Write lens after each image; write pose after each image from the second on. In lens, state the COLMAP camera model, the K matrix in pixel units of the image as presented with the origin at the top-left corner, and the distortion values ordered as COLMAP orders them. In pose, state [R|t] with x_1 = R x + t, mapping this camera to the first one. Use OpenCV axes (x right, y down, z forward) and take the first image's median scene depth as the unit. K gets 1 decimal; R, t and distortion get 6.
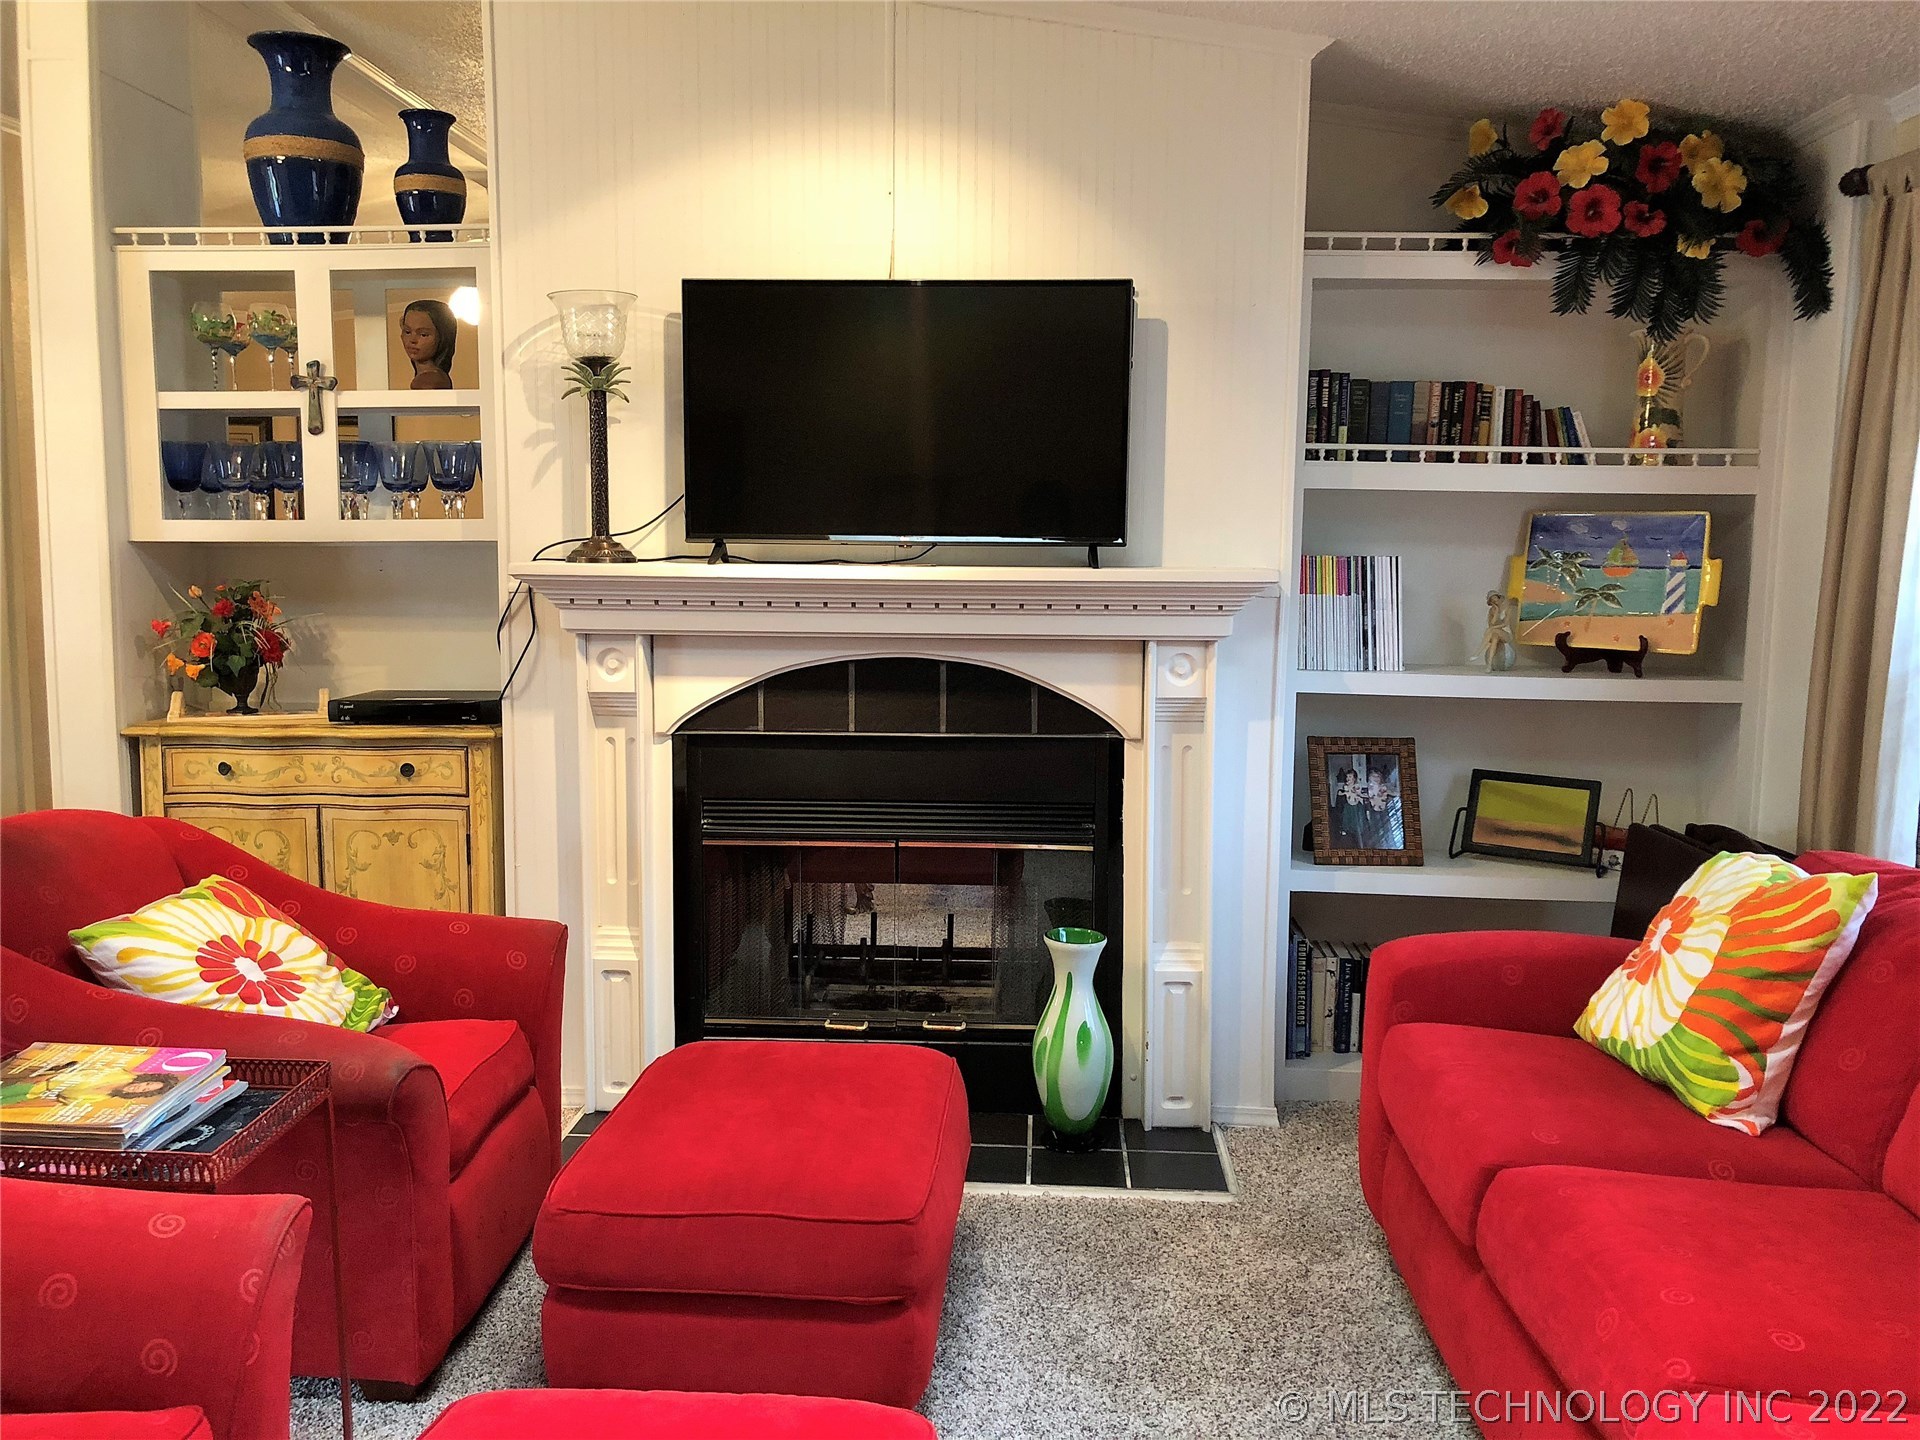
lens RADIAL K [[1567.9, 0, 969.2], [0, 1567.9, 690.9], [0, 0, 1]] dist [0.014100, -0.013103]
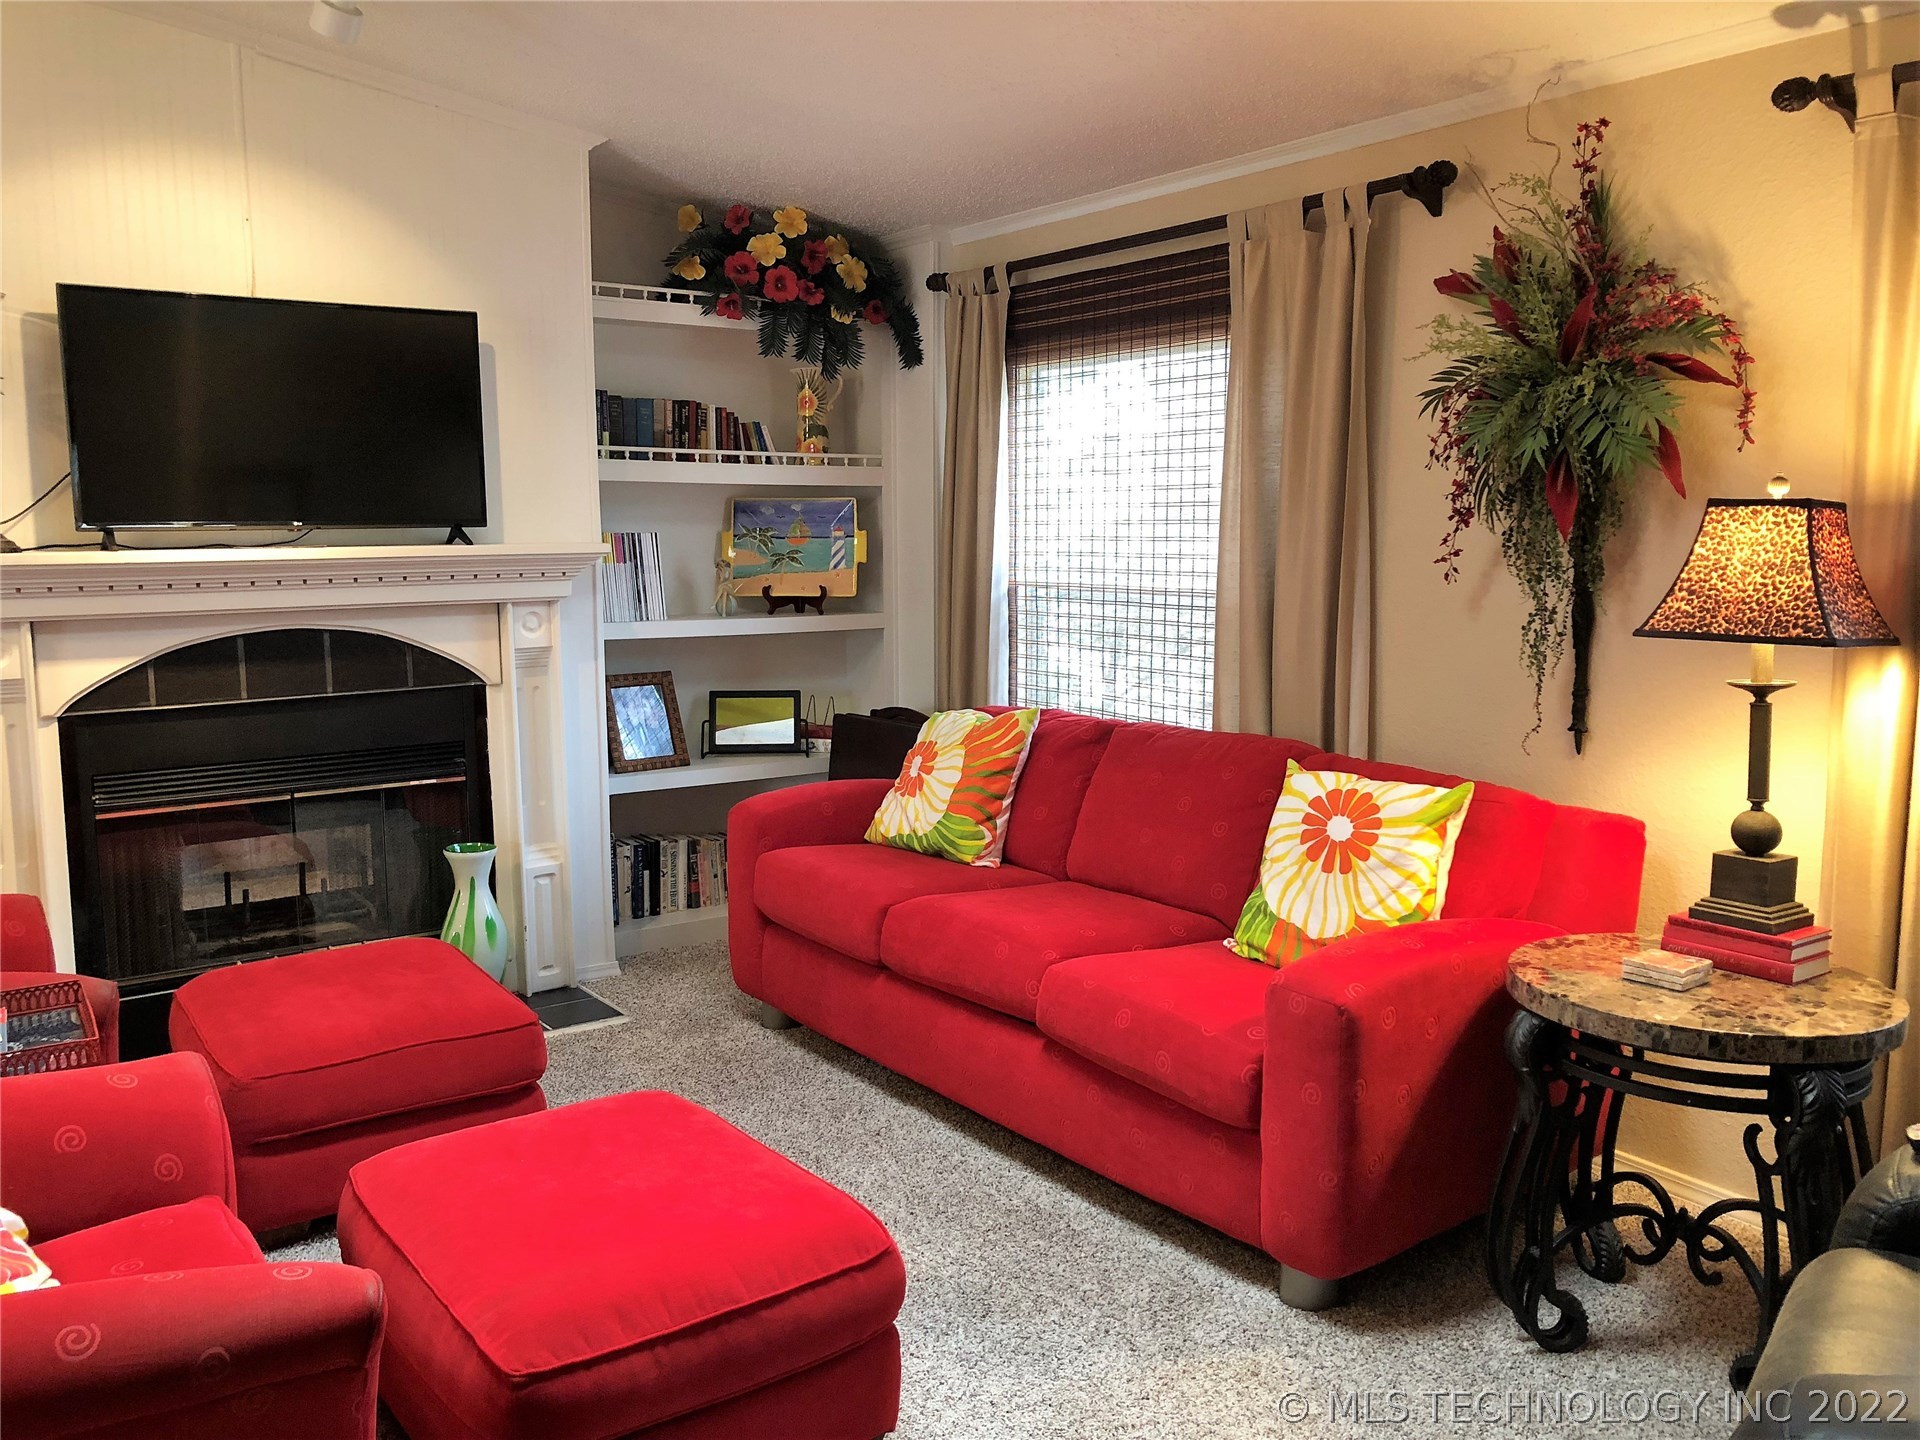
lens RADIAL K [[1567.9, 0, 965.4], [0, 1567.9, 724.3], [0, 0, 1]] dist [0.014100, -0.013103]
pose [[0.774455, -0.097008, 0.625147, -0.383446], [0.079981, 0.995258, 0.055357, 0.023312], [-0.627553, 0.007128, 0.778541, -0.195639]]
